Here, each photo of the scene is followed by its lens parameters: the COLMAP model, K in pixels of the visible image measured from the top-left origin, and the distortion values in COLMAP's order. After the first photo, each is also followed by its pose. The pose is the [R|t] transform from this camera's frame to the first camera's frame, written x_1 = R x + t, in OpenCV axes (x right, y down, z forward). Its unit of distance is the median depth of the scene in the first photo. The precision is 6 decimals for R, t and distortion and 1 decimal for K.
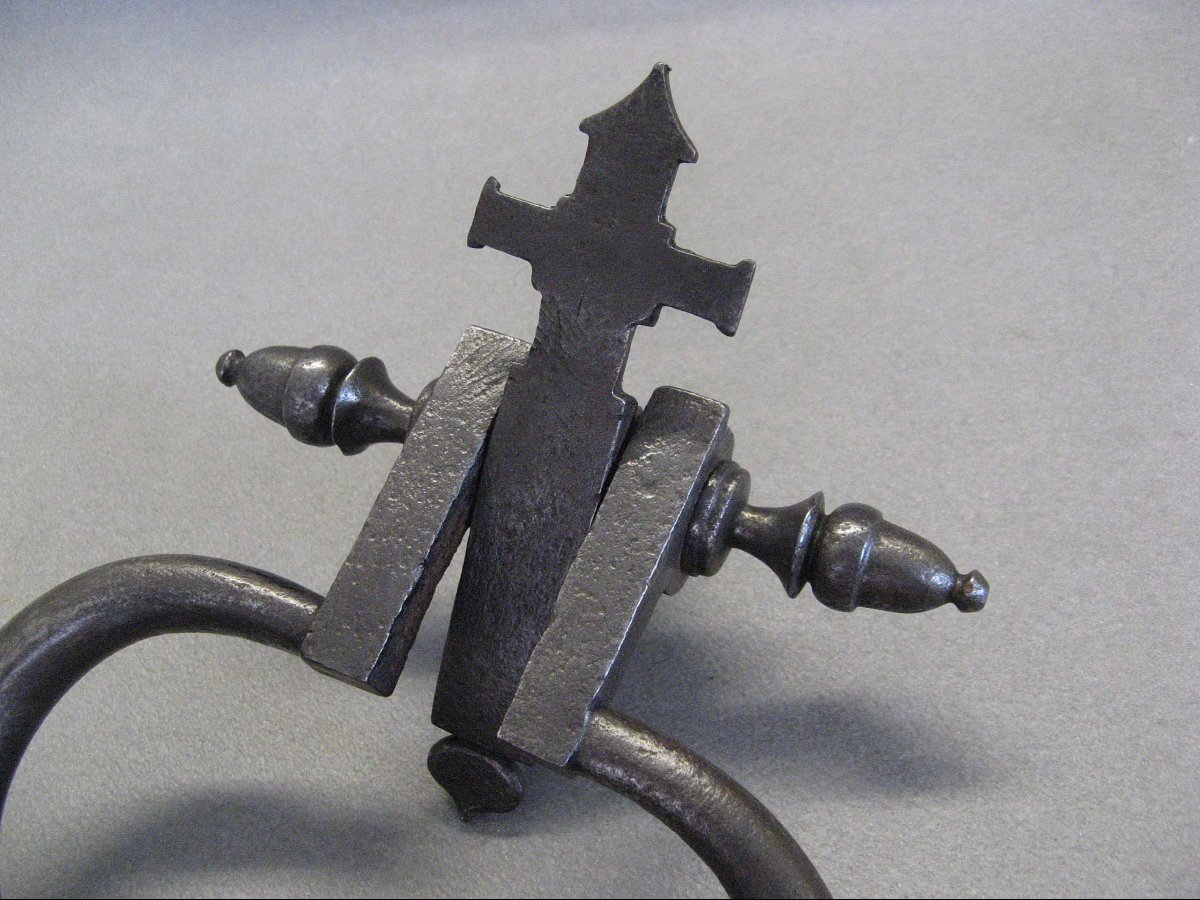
lens RADIAL K [[1200.5, 0, 596.2], [0, 1200.5, 445.3], [0, 0, 1]] dist [-0.145204, 0.000000]
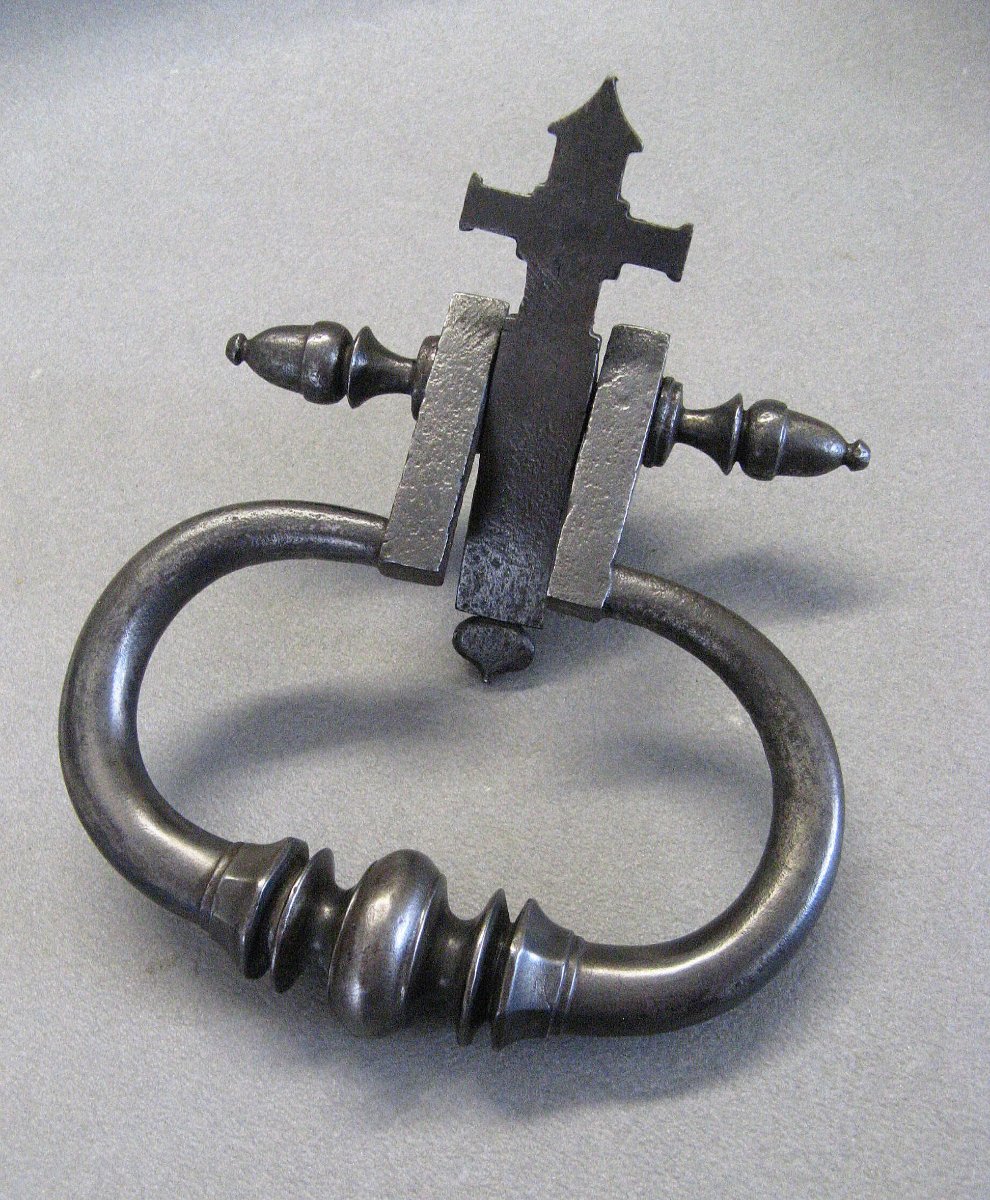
lens RADIAL K [[1246.8, 0, 500.9], [0, 1246.8, 602.8], [0, 0, 1]] dist [-0.131518, 0.000000]
pose [[0.984167, -0.131365, 0.118992, -0.267073], [0.110164, 0.979275, 0.169953, 0.004133], [-0.138852, -0.154154, 0.978242, -0.342596]]
